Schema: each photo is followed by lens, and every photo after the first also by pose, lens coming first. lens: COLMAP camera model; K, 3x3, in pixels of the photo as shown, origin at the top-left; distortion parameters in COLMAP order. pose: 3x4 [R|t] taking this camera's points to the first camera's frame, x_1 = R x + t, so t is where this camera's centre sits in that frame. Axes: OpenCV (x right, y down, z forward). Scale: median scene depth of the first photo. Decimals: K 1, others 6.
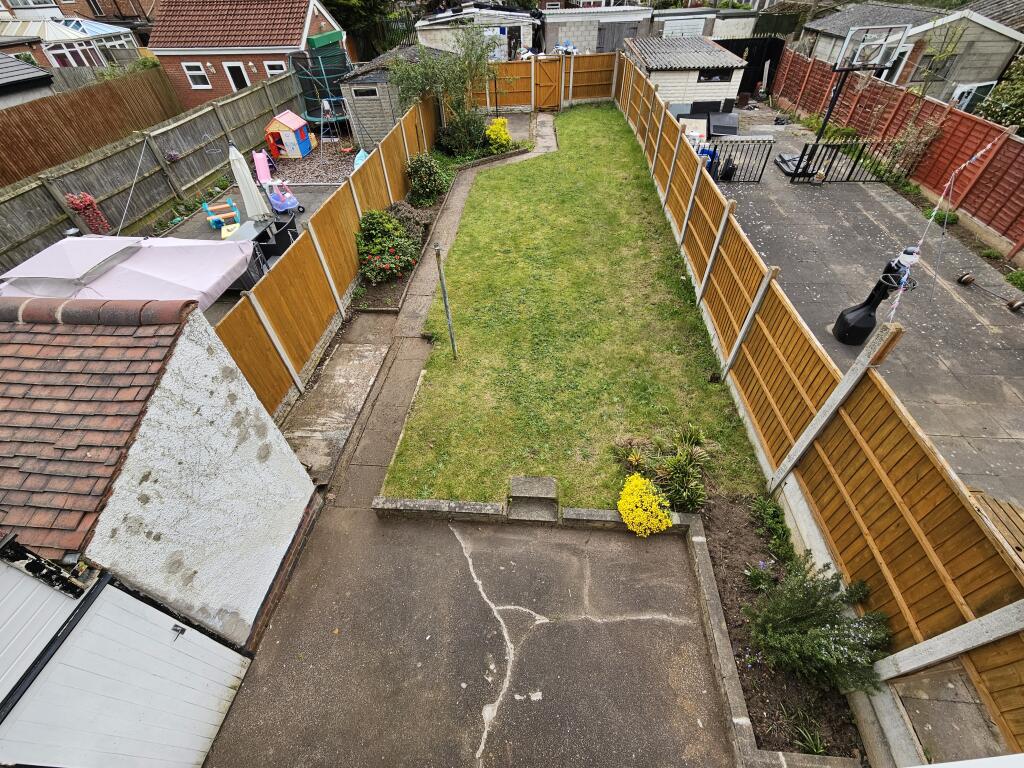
lens RADIAL K [[414.7, 0, 511.7], [0, 414.7, 379.1], [0, 0, 1]] dist [0.001445, 0.000135]
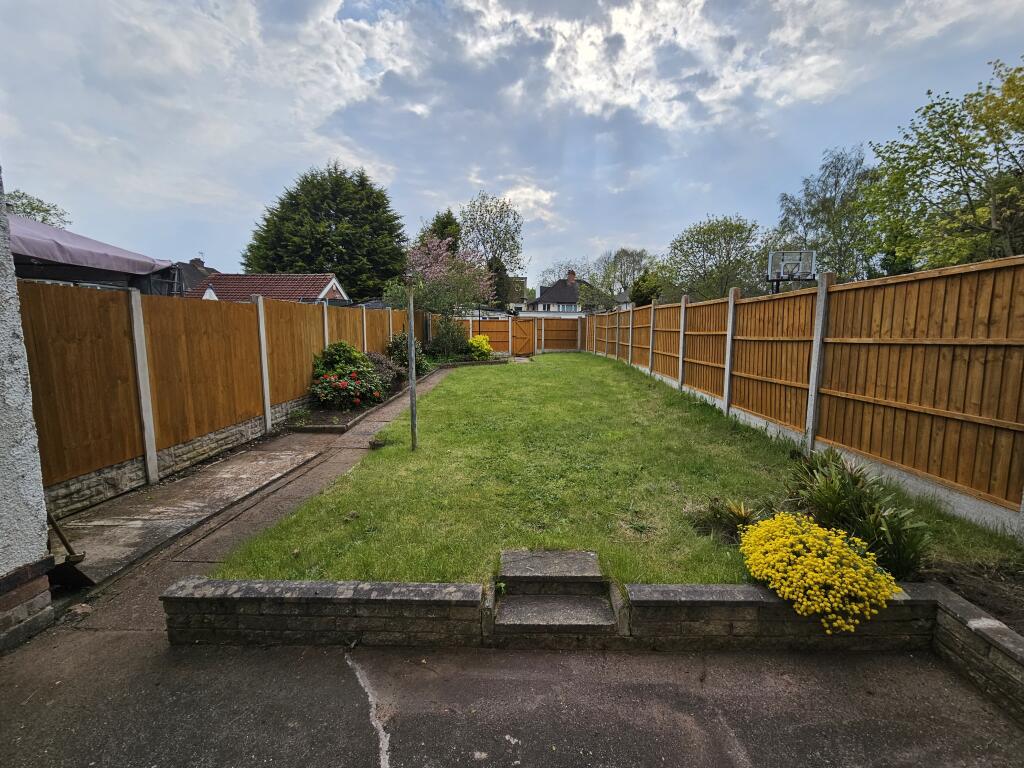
lens RADIAL K [[421.1, 0, 513.1], [0, 421.1, 381.7], [0, 0, 1]] dist [0.000758, -0.000275]
pose [[0.997992, 0.024586, 0.058374, -0.018583], [0.016692, 0.786932, -0.616814, 0.339480], [-0.061101, 0.616550, 0.784941, 0.439614]]
